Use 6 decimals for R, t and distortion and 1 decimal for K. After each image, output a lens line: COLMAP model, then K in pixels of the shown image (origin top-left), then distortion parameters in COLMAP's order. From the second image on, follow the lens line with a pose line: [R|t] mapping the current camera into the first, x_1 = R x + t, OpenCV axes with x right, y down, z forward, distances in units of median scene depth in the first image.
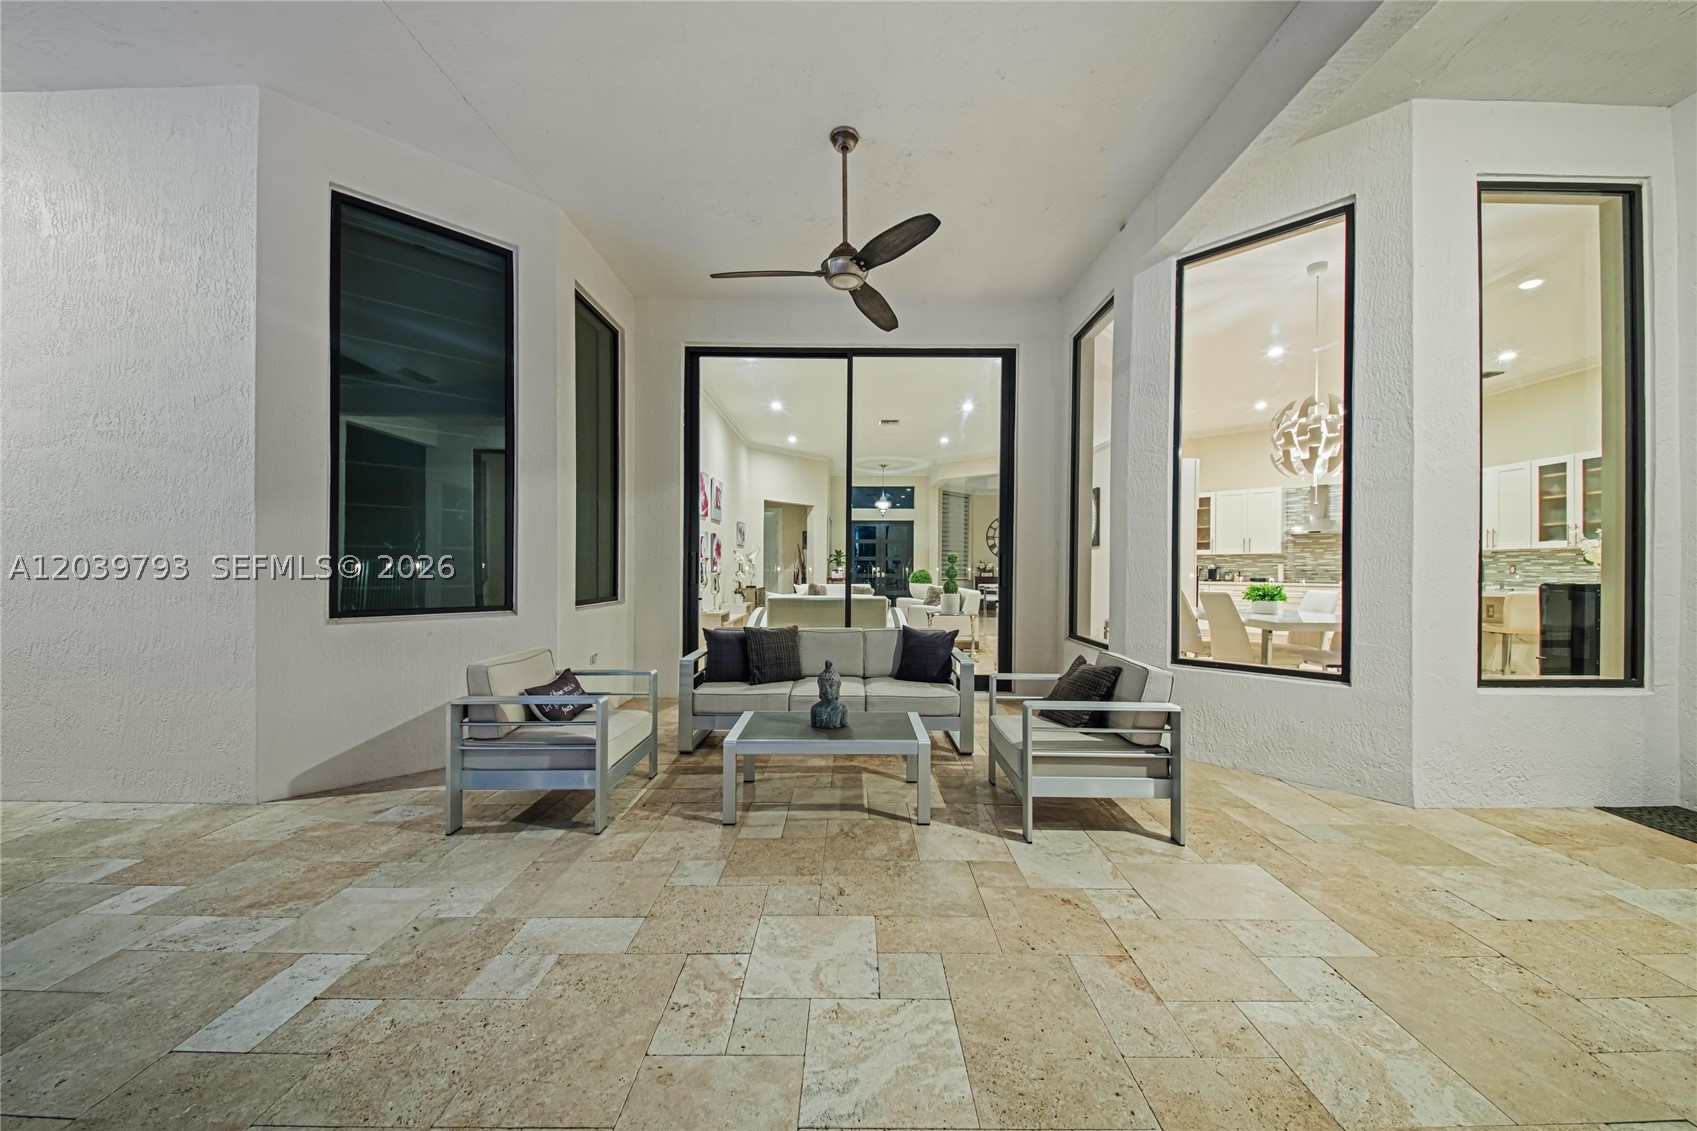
lens RADIAL K [[608.2, 0, 850.4], [0, 608.2, 572.1], [0, 0, 1]] dist [0.007216, -0.007313]
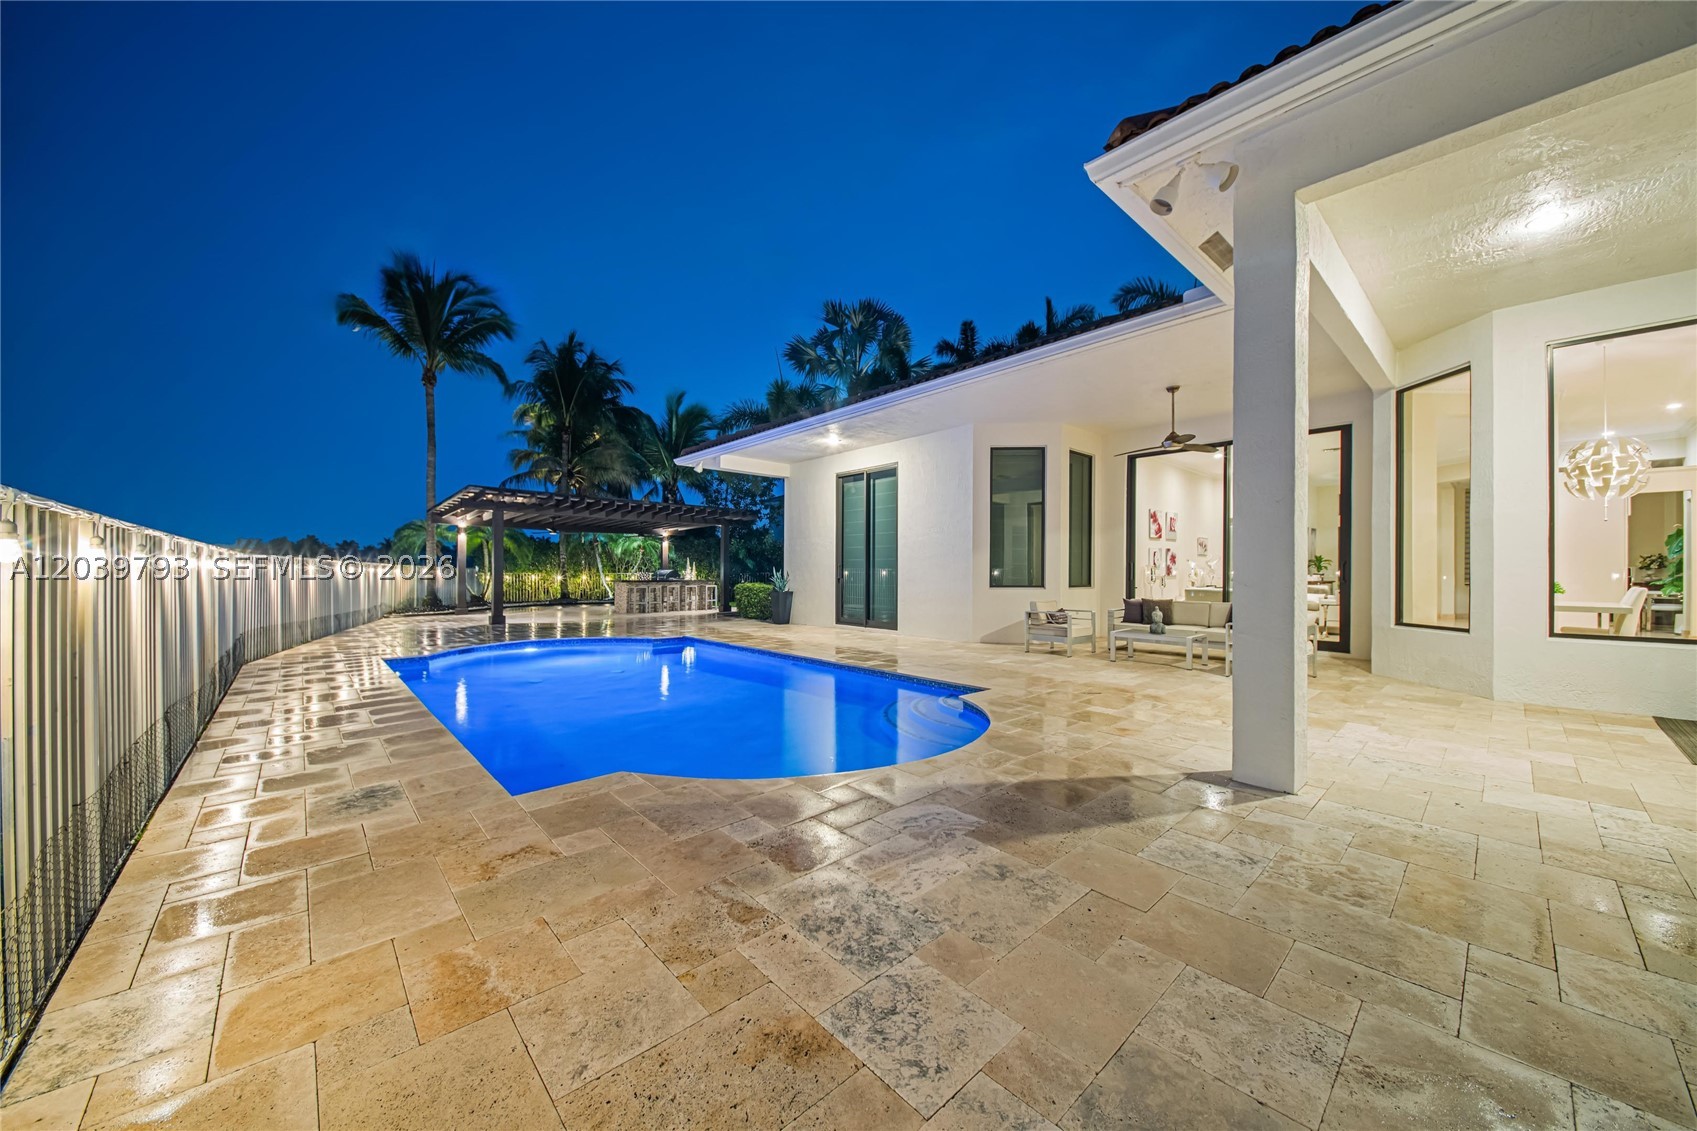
lens RADIAL K [[608.2, 0, 850.4], [0, 608.2, 572.1], [0, 0, 1]] dist [0.007216, -0.007313]
pose [[0.683477, -0.000998, -0.729971, 0.598417], [-0.007215, 0.999941, -0.008123, 0.021213], [0.729936, 0.010819, 0.683430, -1.061319]]
